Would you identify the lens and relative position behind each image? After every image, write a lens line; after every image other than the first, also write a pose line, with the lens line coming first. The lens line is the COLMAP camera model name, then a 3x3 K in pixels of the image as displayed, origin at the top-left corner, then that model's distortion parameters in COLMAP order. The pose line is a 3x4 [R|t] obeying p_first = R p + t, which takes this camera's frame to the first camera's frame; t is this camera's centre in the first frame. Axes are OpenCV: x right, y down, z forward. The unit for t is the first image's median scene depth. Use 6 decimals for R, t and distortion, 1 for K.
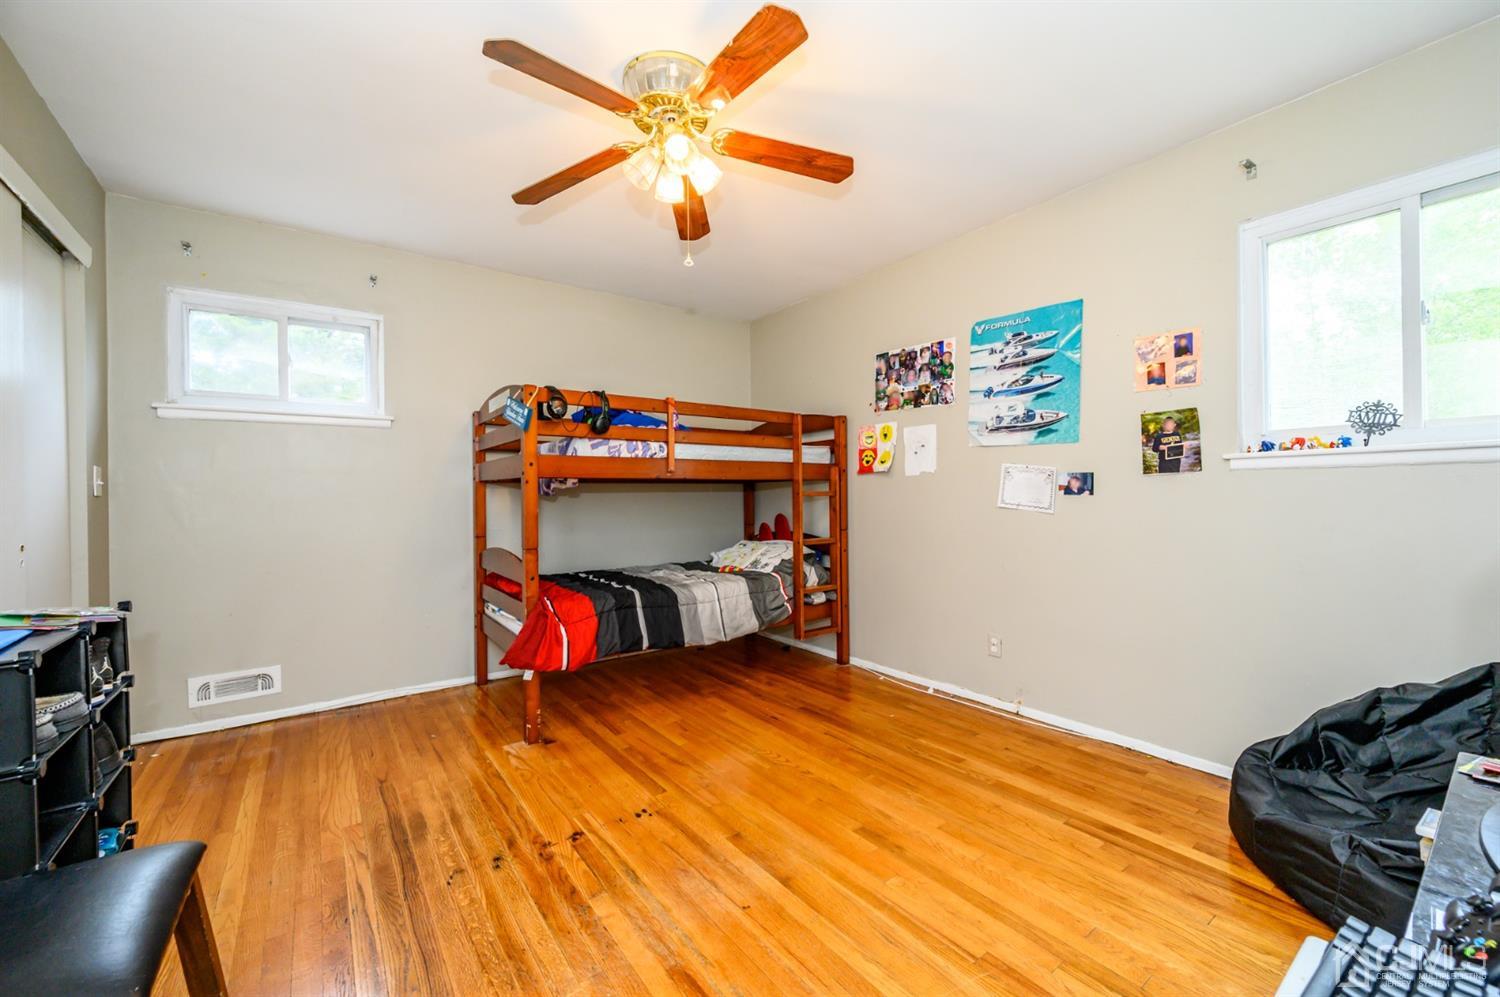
lens RADIAL K [[594.2, 0, 747.5], [0, 594.2, 492.9], [0, 0, 1]] dist [0.001932, -0.000188]
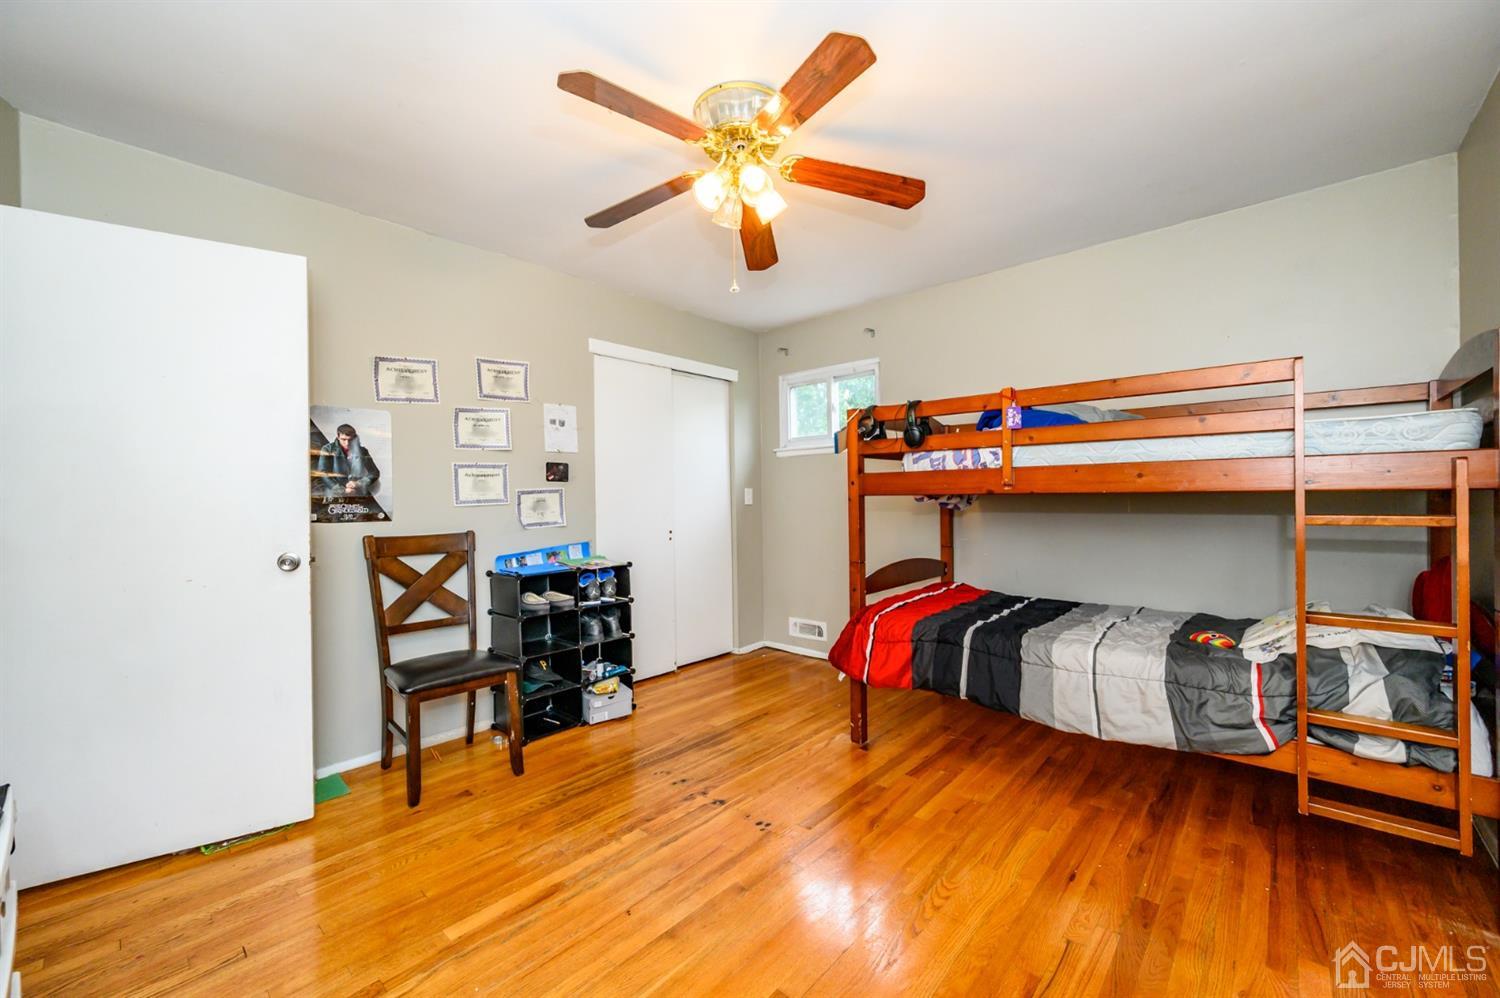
lens RADIAL K [[594.2, 0, 752.5], [0, 594.2, 498.0], [0, 0, 1]] dist [0.001932, -0.000188]
pose [[0.209565, 0.013178, -0.977706, 0.593746], [0.008583, 0.999846, 0.015316, -0.035925], [0.977757, -0.011602, 0.209420, 0.548820]]
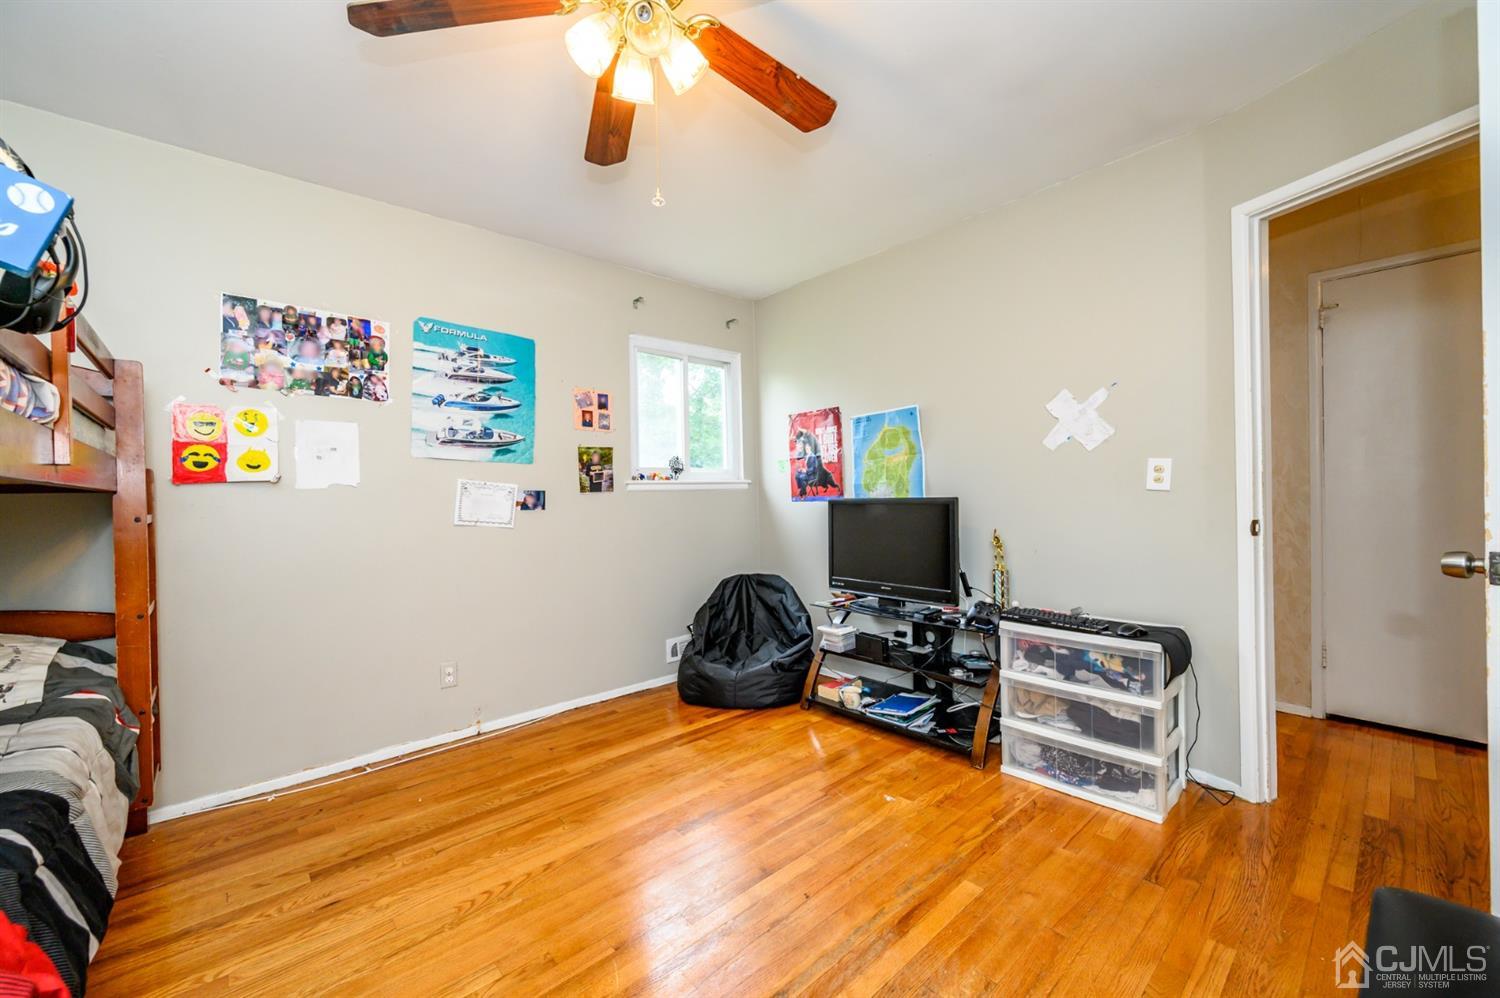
lens RADIAL K [[594.2, 0, 745.7], [0, 594.2, 500.3], [0, 0, 1]] dist [0.001932, -0.000188]
pose [[-0.092760, 0.003414, 0.995683, -0.574638], [0.019027, 0.999818, -0.001656, -0.005212], [-0.995507, 0.018792, -0.092809, 0.651866]]
